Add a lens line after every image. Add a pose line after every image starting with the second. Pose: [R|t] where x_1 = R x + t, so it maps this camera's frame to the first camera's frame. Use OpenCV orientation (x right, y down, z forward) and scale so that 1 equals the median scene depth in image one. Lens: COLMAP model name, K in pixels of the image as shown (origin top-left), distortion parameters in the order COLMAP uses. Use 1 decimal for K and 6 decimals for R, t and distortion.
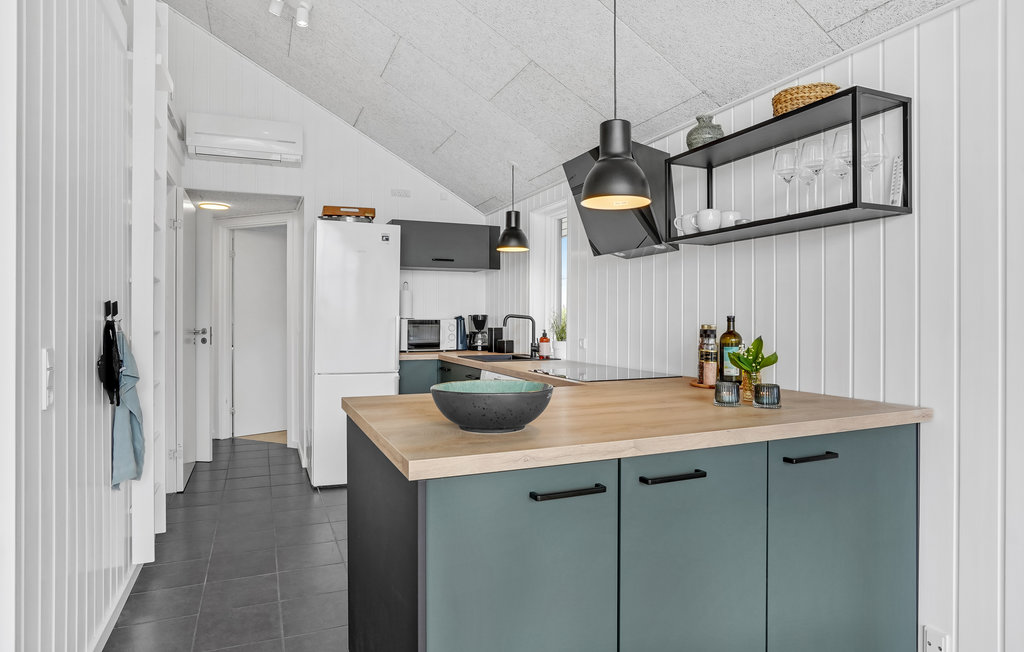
lens RADIAL K [[618.2, 0, 510.7], [0, 618.2, 319.8], [0, 0, 1]] dist [-0.044753, -0.000309]
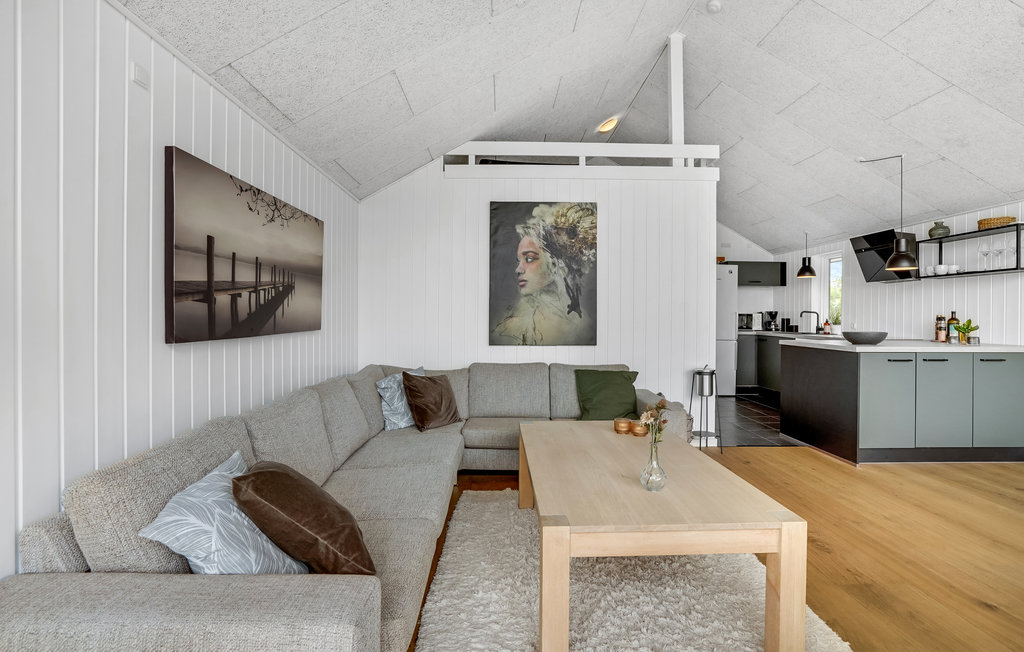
lens RADIAL K [[496.2, 0, 497.7], [0, 496.2, 311.8], [0, 0, 1]] dist [-0.030030, 0.011235]
pose [[0.927806, 0.010504, -0.372915, -0.513815], [-0.014641, 0.999859, -0.008262, 0.033722], [0.372776, 0.013125, 0.927829, -1.254975]]
